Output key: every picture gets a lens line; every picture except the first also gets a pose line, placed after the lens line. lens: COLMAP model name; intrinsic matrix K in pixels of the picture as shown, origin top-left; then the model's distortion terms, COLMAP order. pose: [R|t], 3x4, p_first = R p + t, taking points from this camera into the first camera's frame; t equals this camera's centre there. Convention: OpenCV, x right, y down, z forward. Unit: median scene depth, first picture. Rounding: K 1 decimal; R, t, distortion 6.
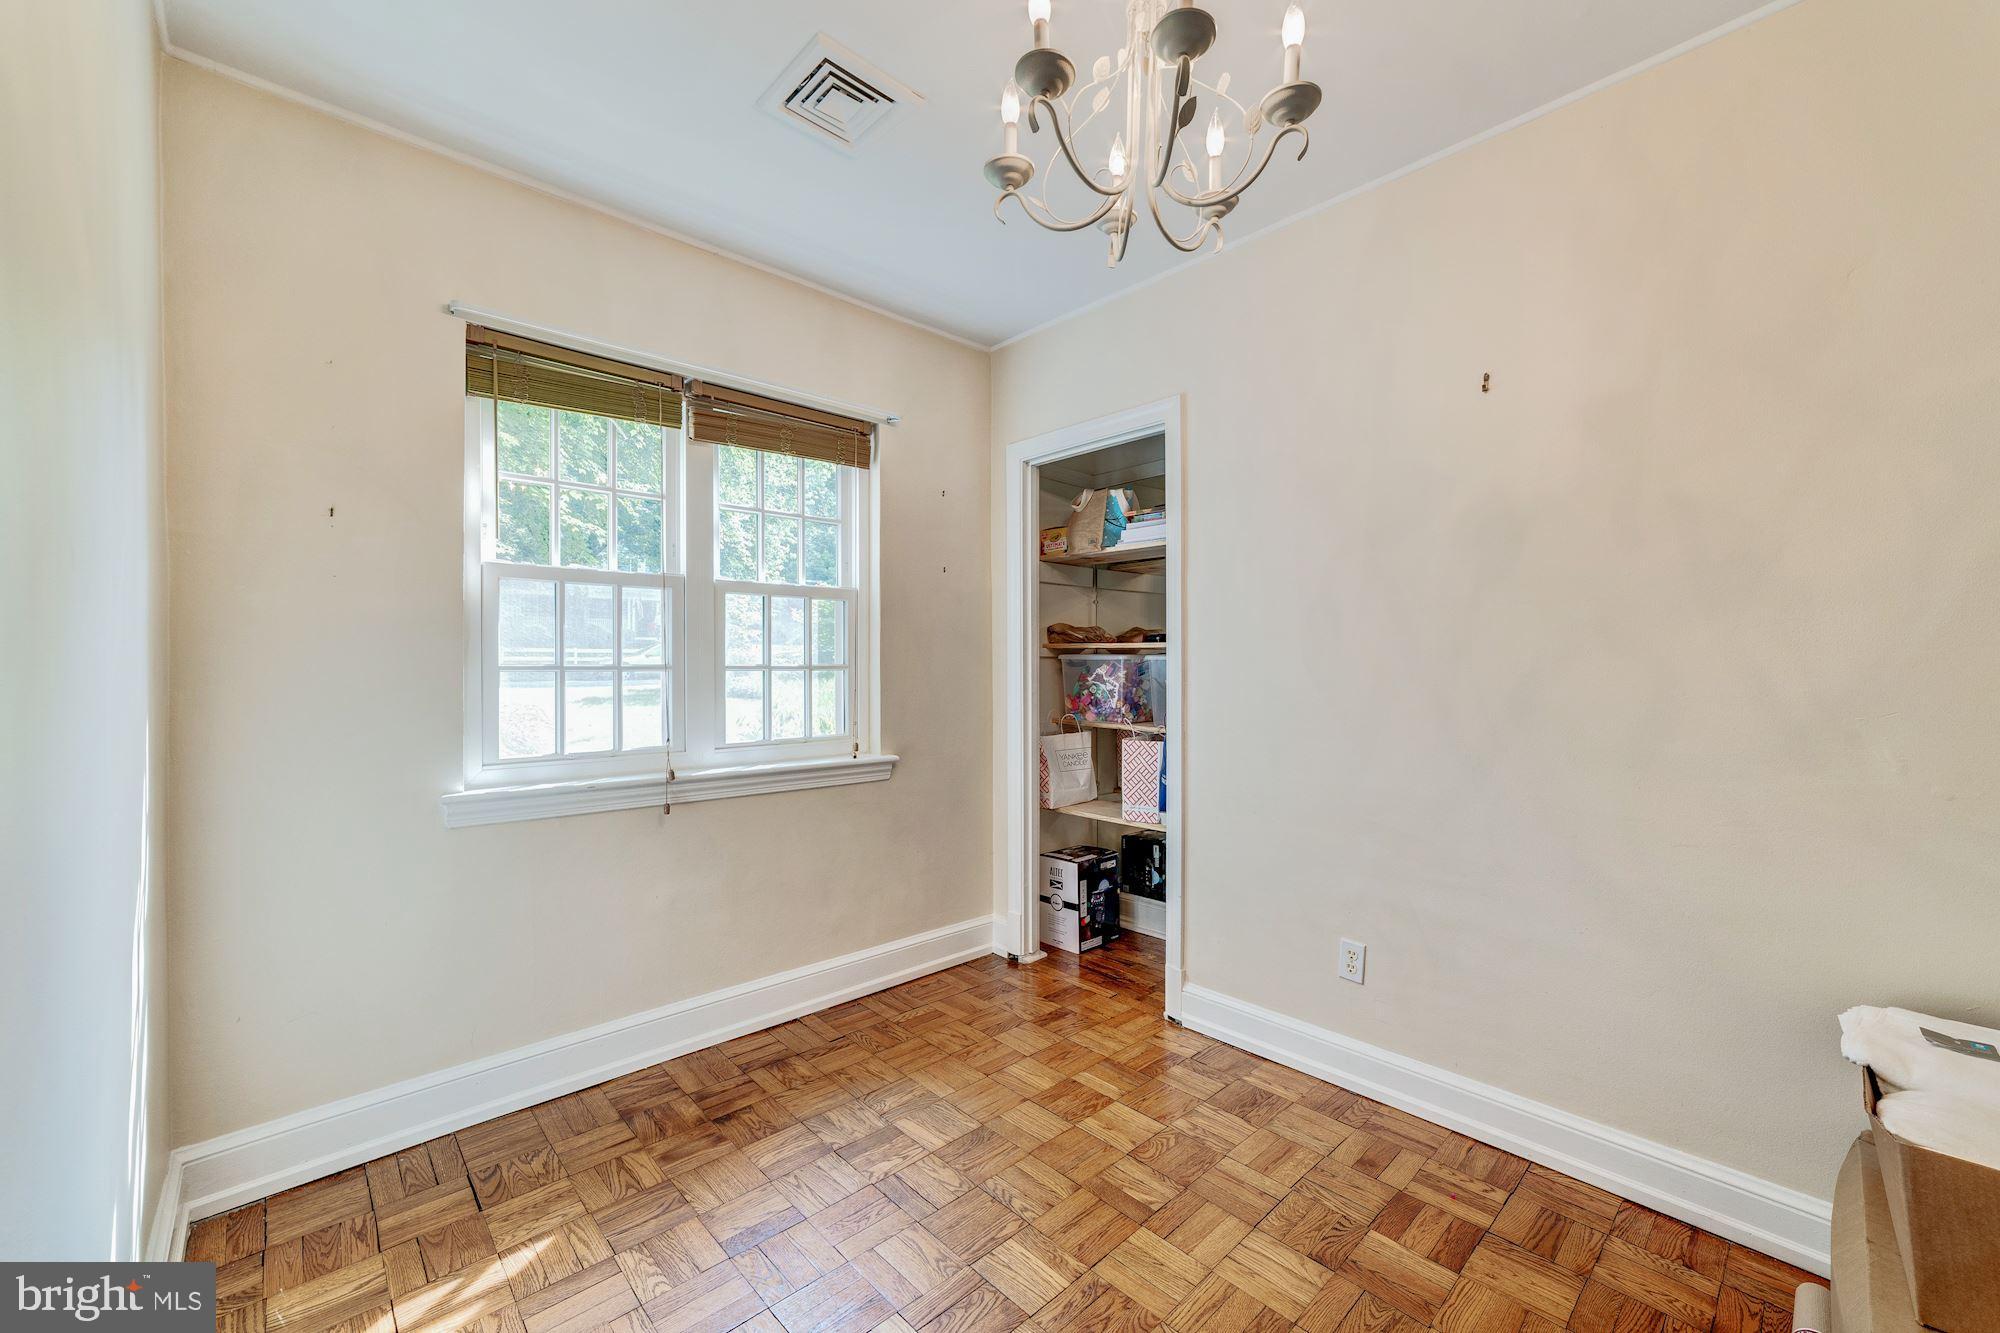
lens RADIAL K [[802.0, 0, 1009.7], [0, 802.0, 670.1], [0, 0, 1]] dist [-0.015655, 0.009244]
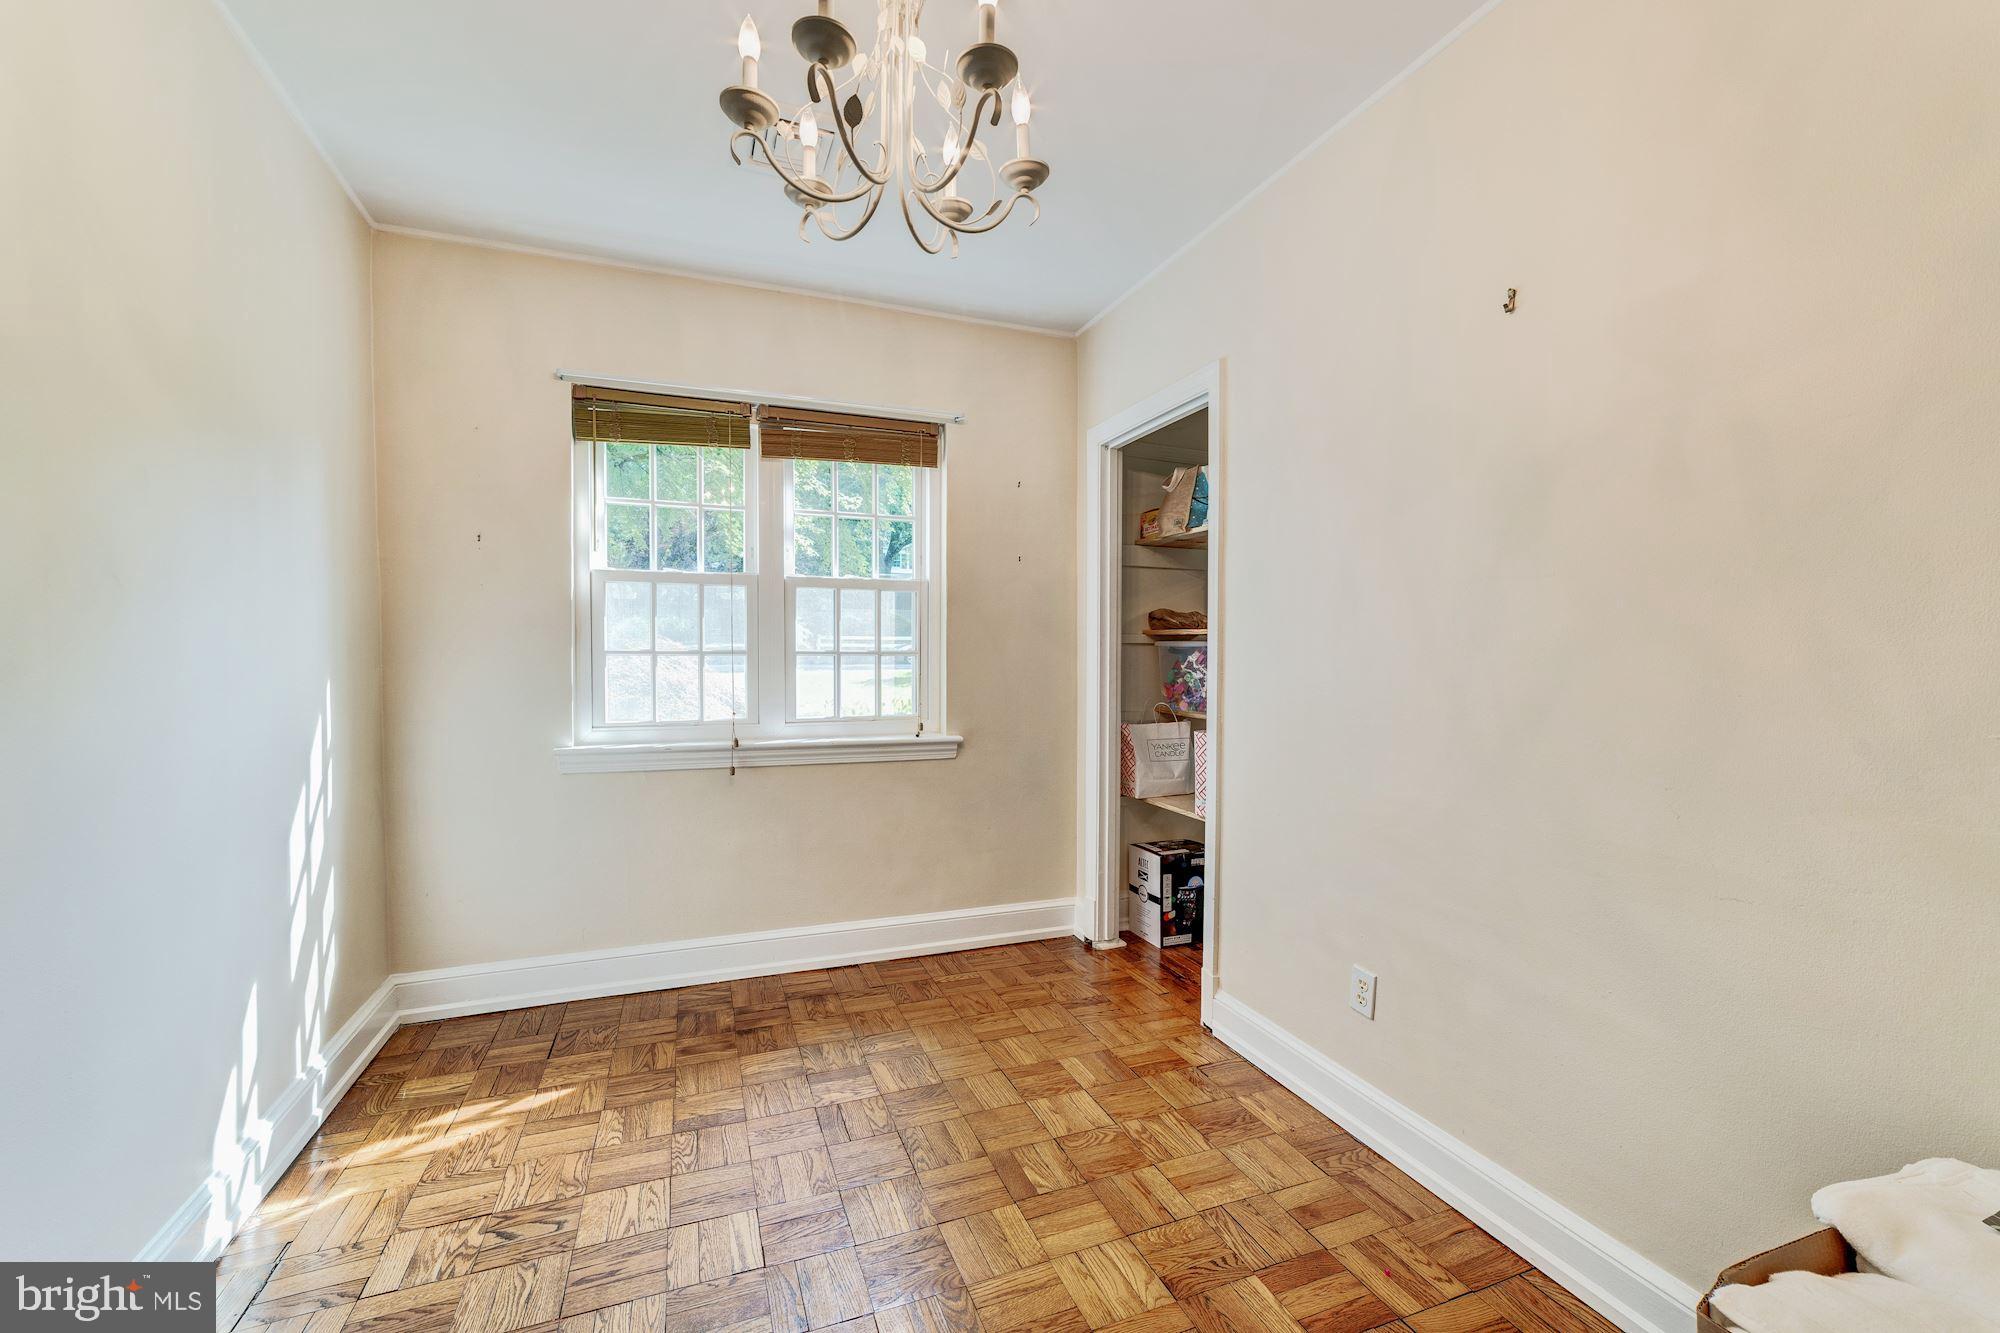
lens RADIAL K [[796.2, 0, 992.5], [0, 796.2, 679.6], [0, 0, 1]] dist [-0.013603, 0.008439]
pose [[0.924913, 0.017189, -0.379791, 0.362597], [-0.006226, 0.999528, 0.030075, -0.000847], [0.380129, -0.025452, 0.924583, 0.049728]]
